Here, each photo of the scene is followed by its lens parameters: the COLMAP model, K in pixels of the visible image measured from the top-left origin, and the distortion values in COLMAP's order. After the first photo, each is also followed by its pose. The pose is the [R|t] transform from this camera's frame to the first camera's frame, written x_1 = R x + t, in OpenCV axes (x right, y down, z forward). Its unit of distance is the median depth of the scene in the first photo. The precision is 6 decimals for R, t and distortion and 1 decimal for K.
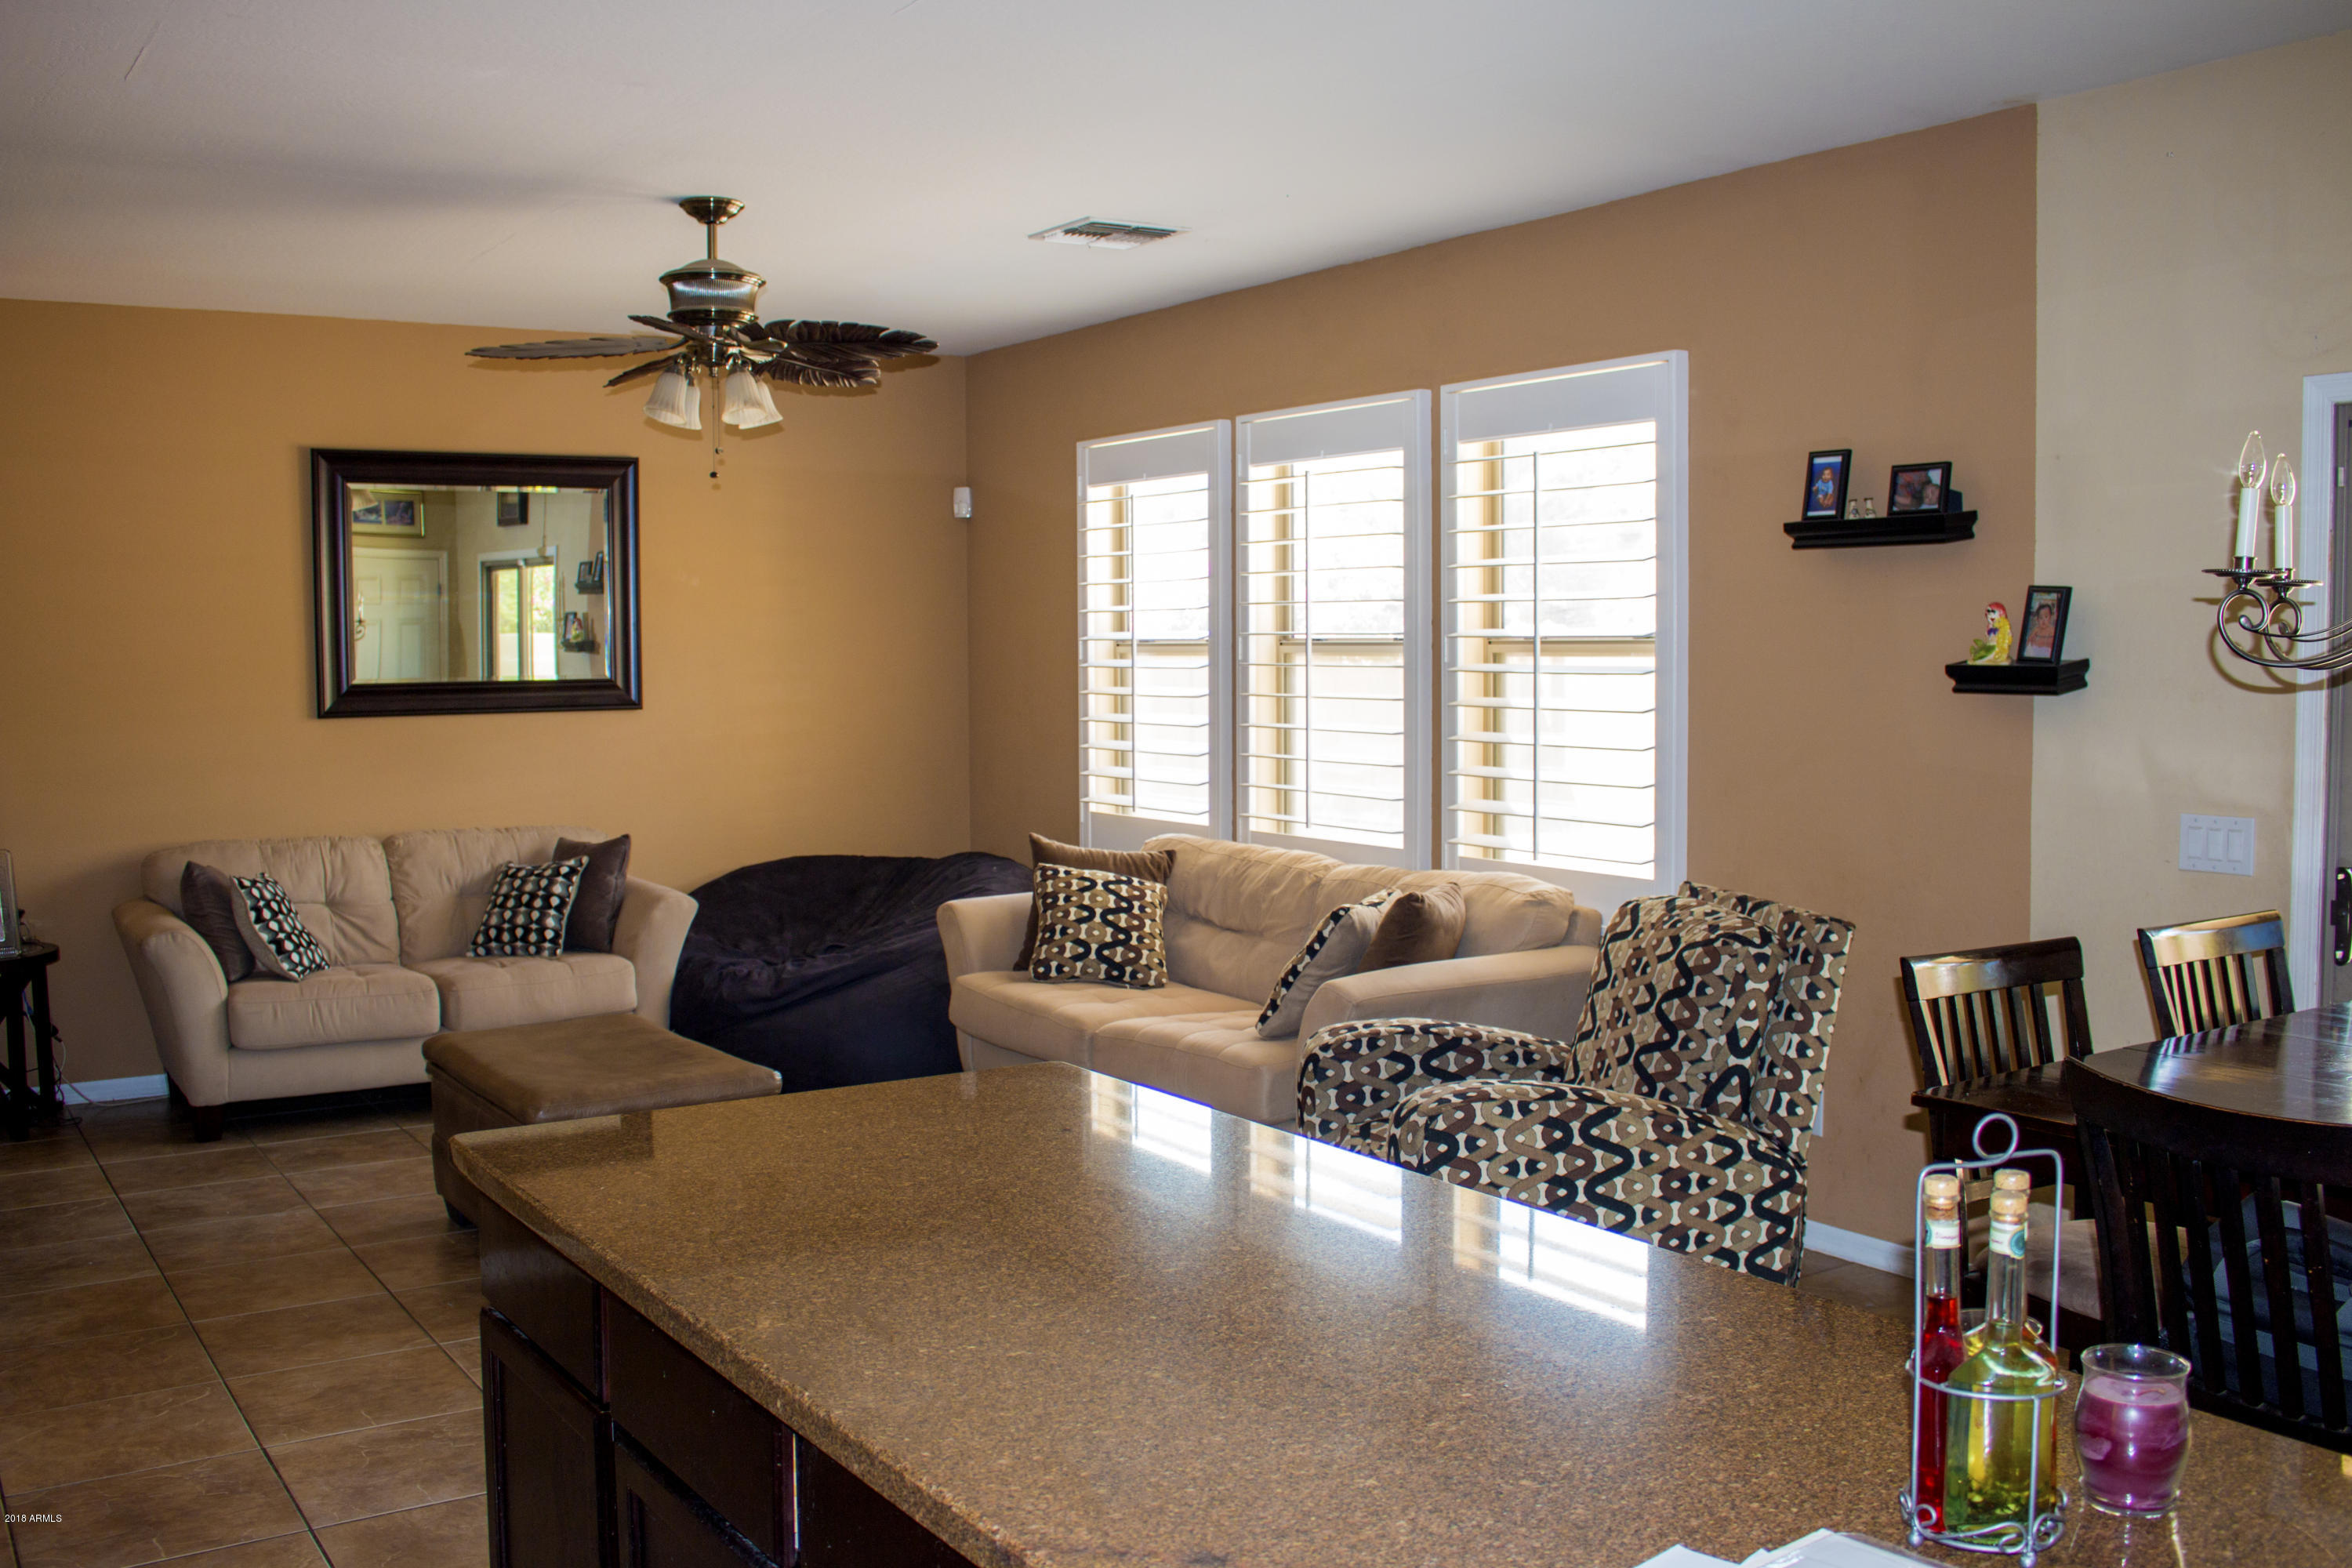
lens RADIAL K [[2238.0, 0, 1176.0], [0, 2238.0, 784.0], [0, 0, 1]] dist [-0.162386, 0.167235]
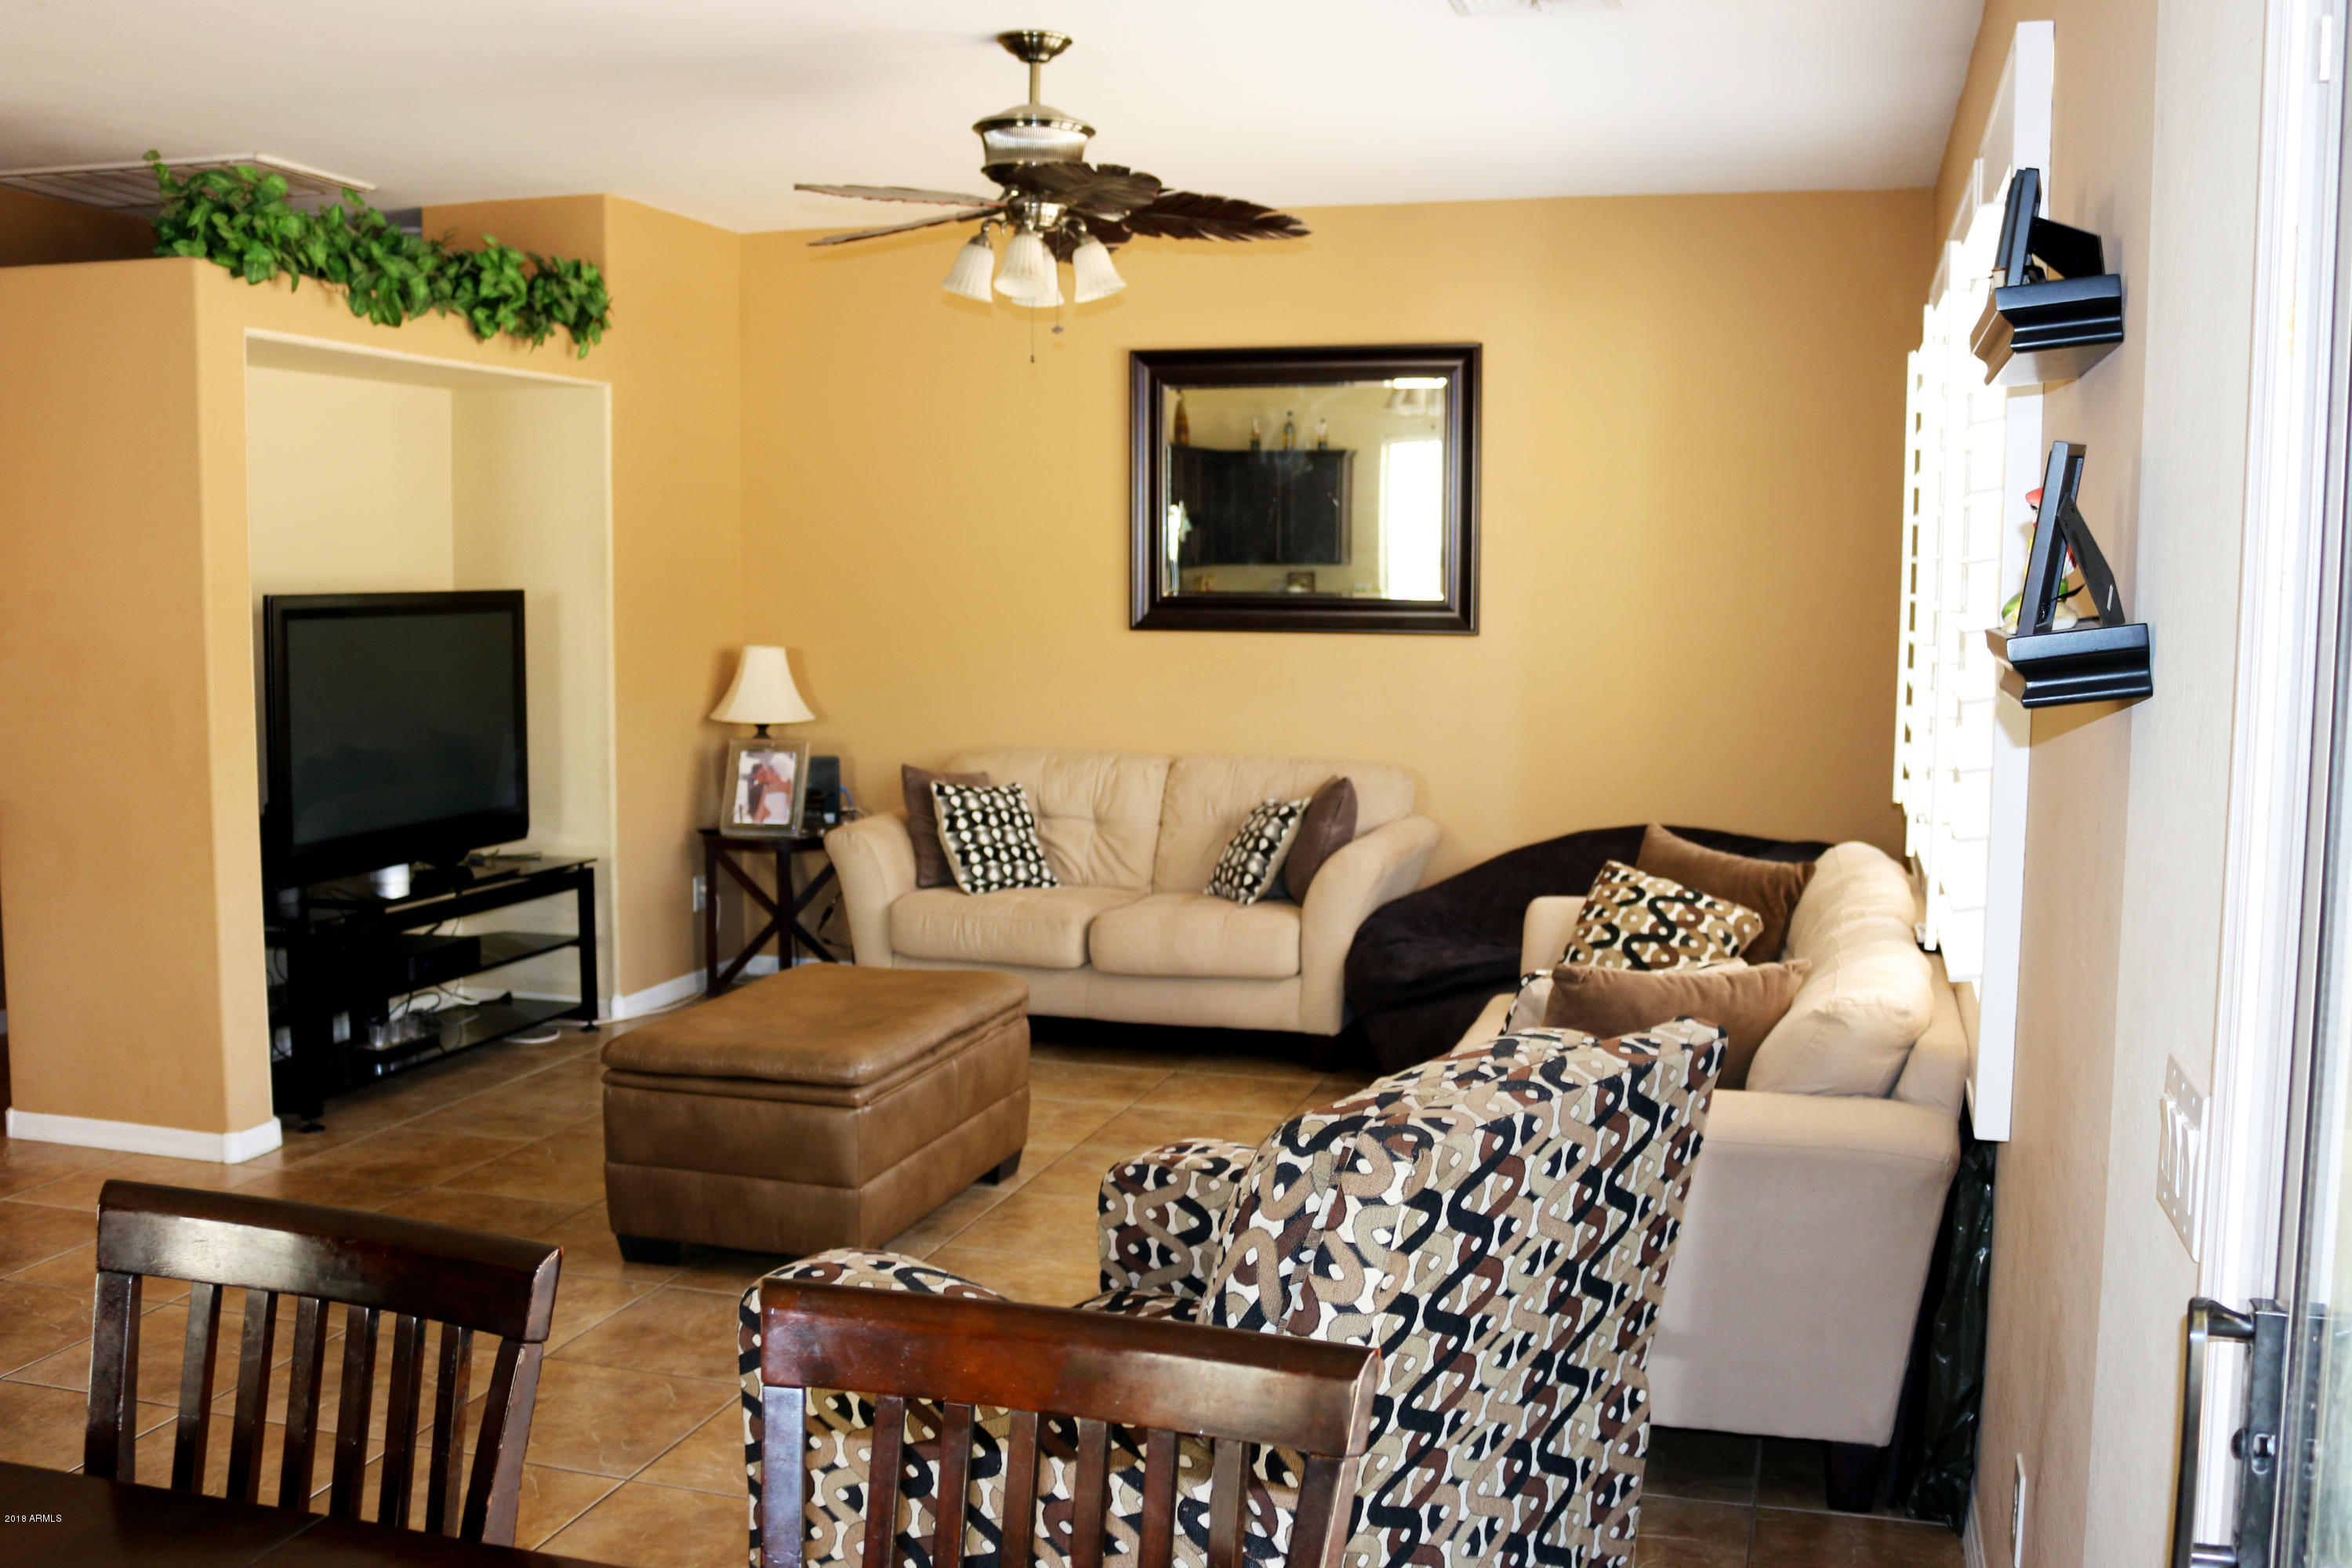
lens RADIAL K [[2238.0, 0, 1176.0], [0, 2238.0, 784.0], [0, 0, 1]] dist [-0.162386, 0.167235]
pose [[0.655766, 0.089759, -0.749610, 0.406667], [-0.064095, 0.995942, 0.063184, -0.028646], [0.752239, 0.006612, 0.658857, 0.406851]]
